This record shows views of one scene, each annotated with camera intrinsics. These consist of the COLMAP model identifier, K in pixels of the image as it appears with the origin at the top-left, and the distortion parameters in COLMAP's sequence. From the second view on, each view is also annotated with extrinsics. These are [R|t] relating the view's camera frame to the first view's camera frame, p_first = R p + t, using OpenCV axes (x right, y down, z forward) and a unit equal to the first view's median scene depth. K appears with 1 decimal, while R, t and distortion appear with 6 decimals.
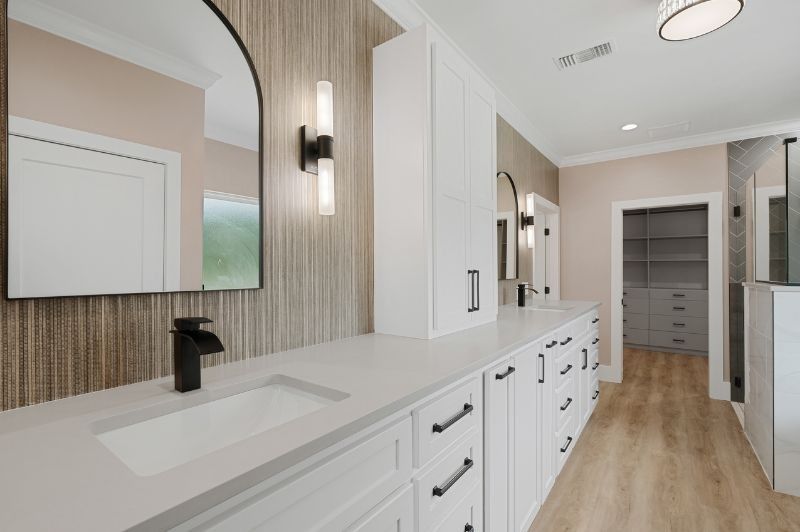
lens RADIAL K [[362.5, 0, 393.1], [0, 362.5, 267.7], [0, 0, 1]] dist [-0.005163, 0.001487]
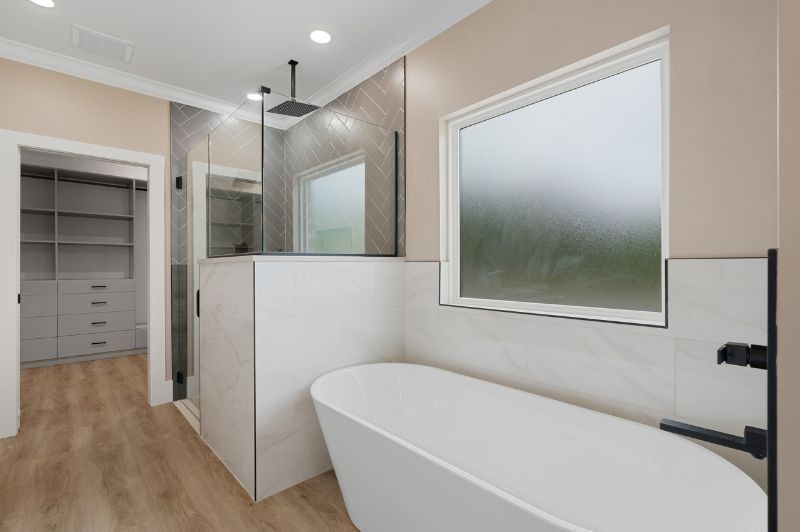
lens RADIAL K [[362.5, 0, 392.5], [0, 362.5, 264.6], [0, 0, 1]] dist [-0.005163, 0.001487]
pose [[0.179487, 0.004141, 0.983752, 0.176226], [0.000161, 0.999991, -0.004239, 0.046199], [-0.983760, 0.000919, 0.179485, 0.324518]]
